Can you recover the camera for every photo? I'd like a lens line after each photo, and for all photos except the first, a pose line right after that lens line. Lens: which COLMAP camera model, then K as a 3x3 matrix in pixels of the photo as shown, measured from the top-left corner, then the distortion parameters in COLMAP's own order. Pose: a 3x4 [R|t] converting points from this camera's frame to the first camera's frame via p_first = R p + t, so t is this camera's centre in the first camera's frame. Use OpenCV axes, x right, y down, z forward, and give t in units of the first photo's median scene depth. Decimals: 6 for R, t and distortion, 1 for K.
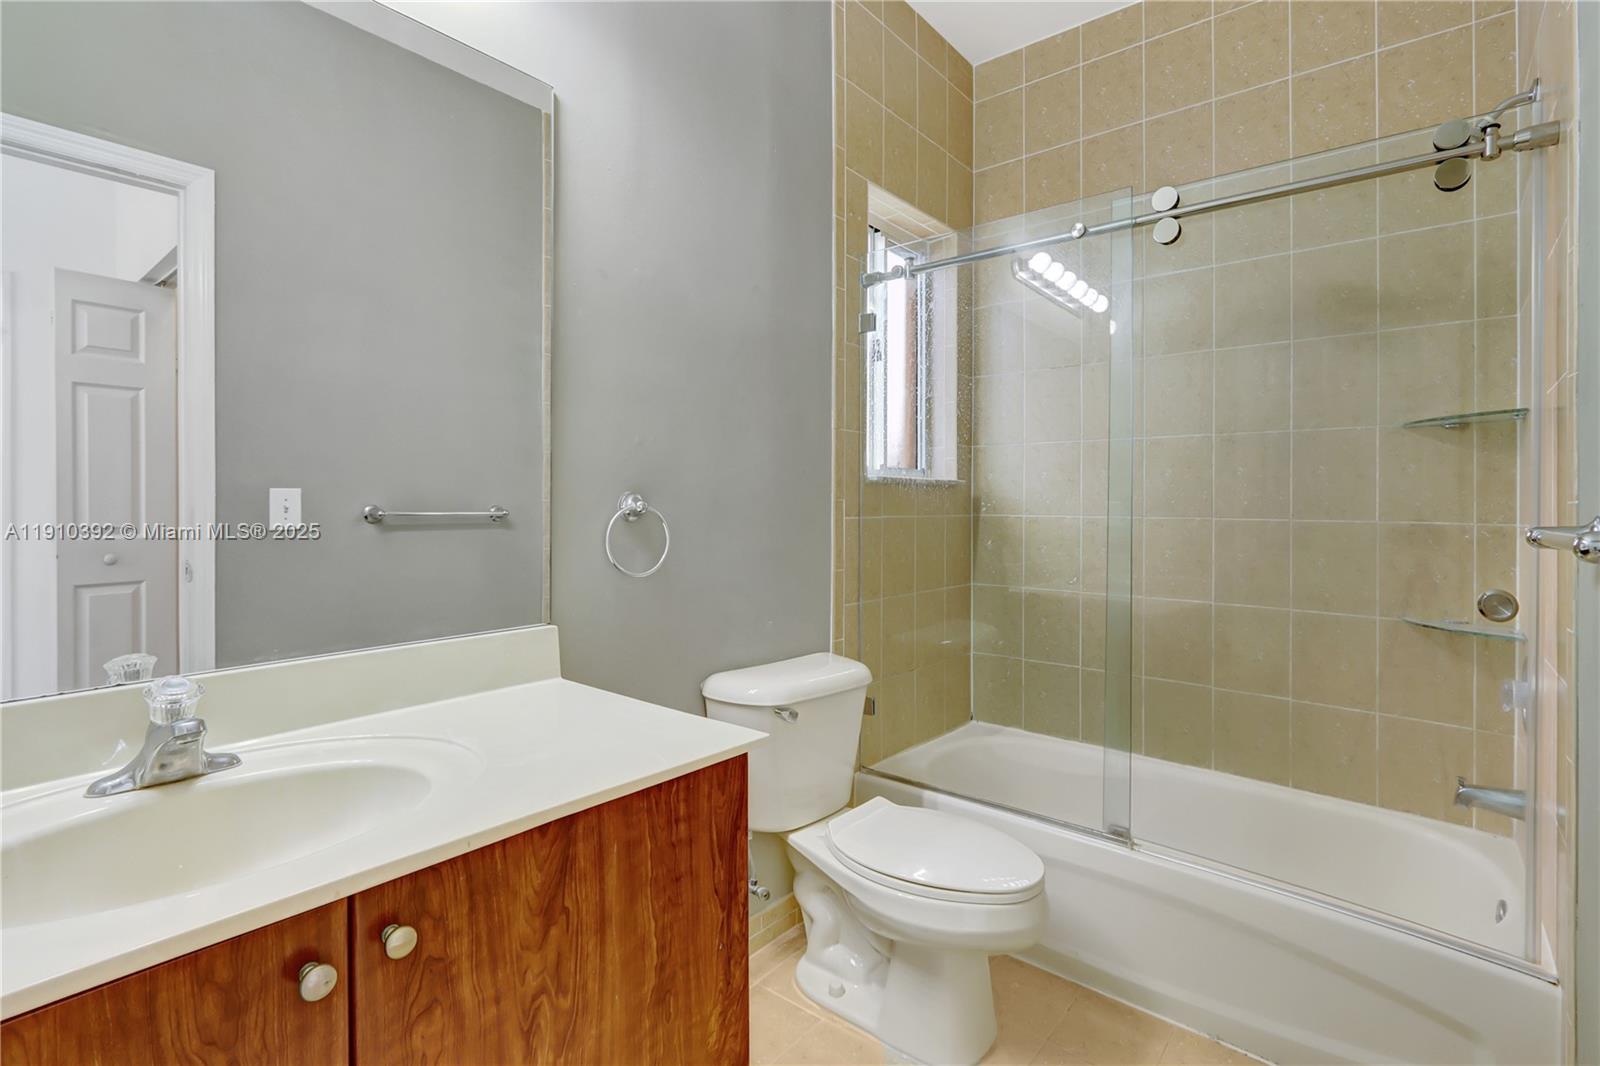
lens RADIAL K [[743.0, 0, 810.5], [0, 743.0, 502.9], [0, 0, 1]] dist [-0.037243, -0.000616]
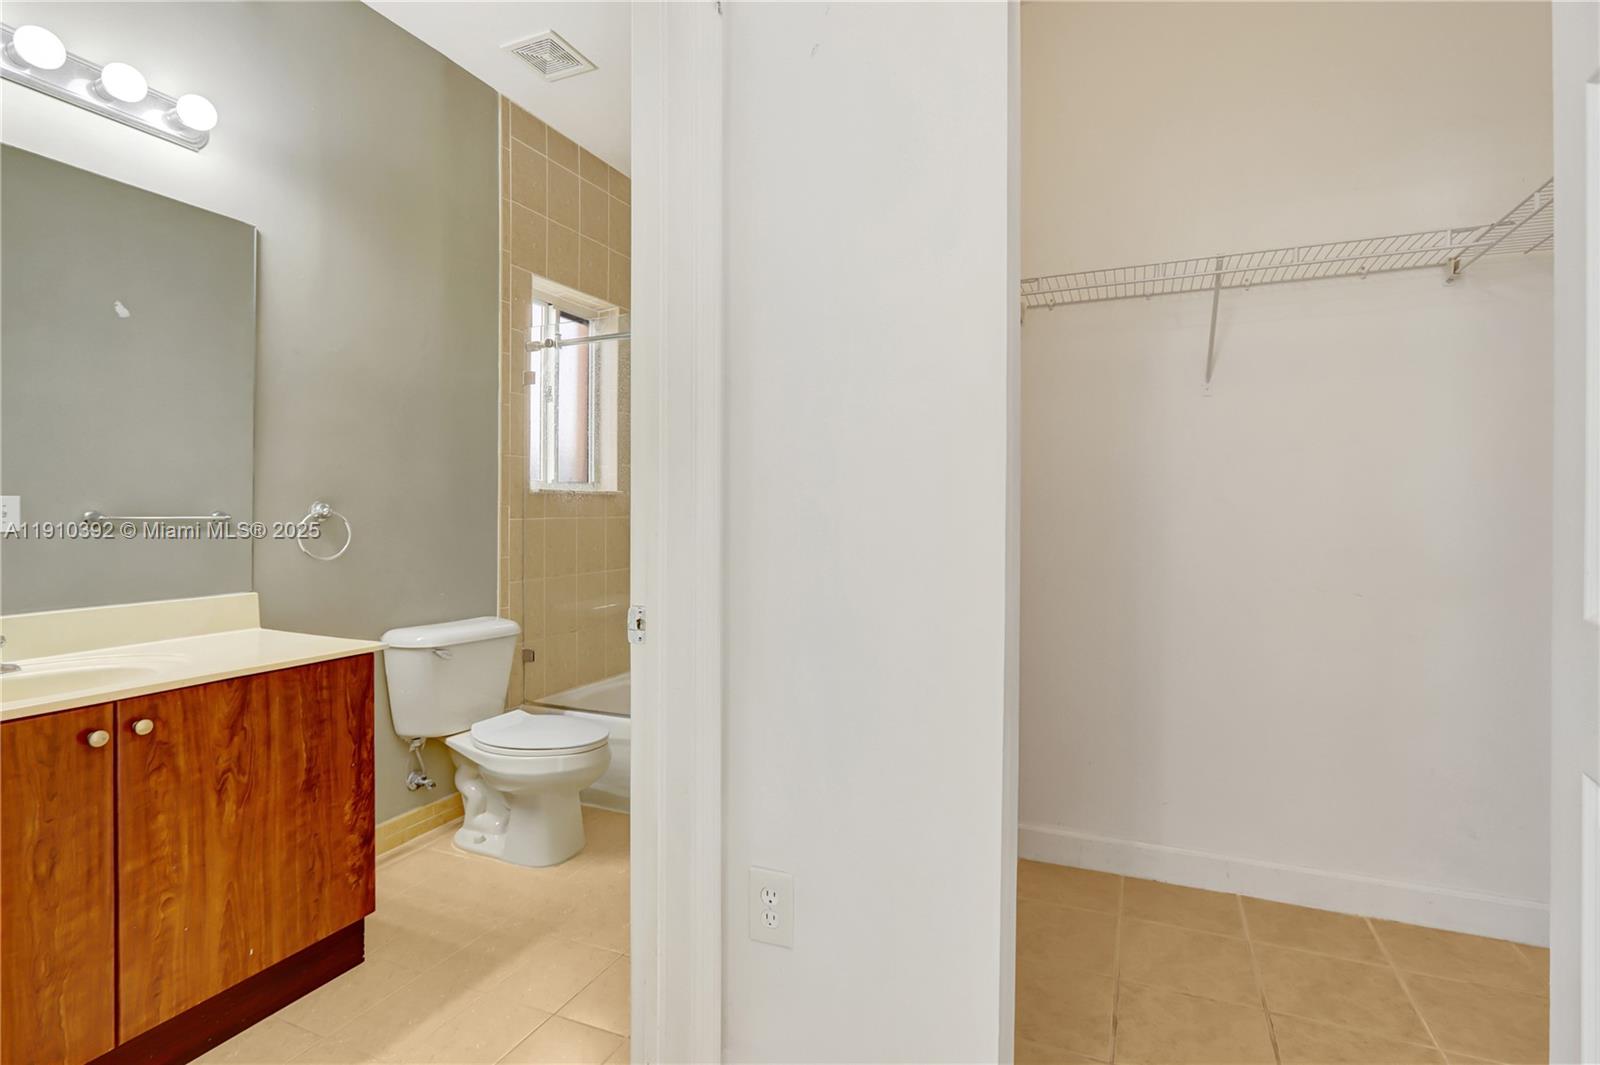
lens RADIAL K [[743.0, 0, 834.0], [0, 743.0, 502.3], [0, 0, 1]] dist [-0.037243, -0.000616]
pose [[0.959174, 0.000521, 0.282817, 0.479018], [0.001490, 0.999975, -0.006895, -0.002397], [-0.282814, 0.007035, 0.959149, -0.973367]]
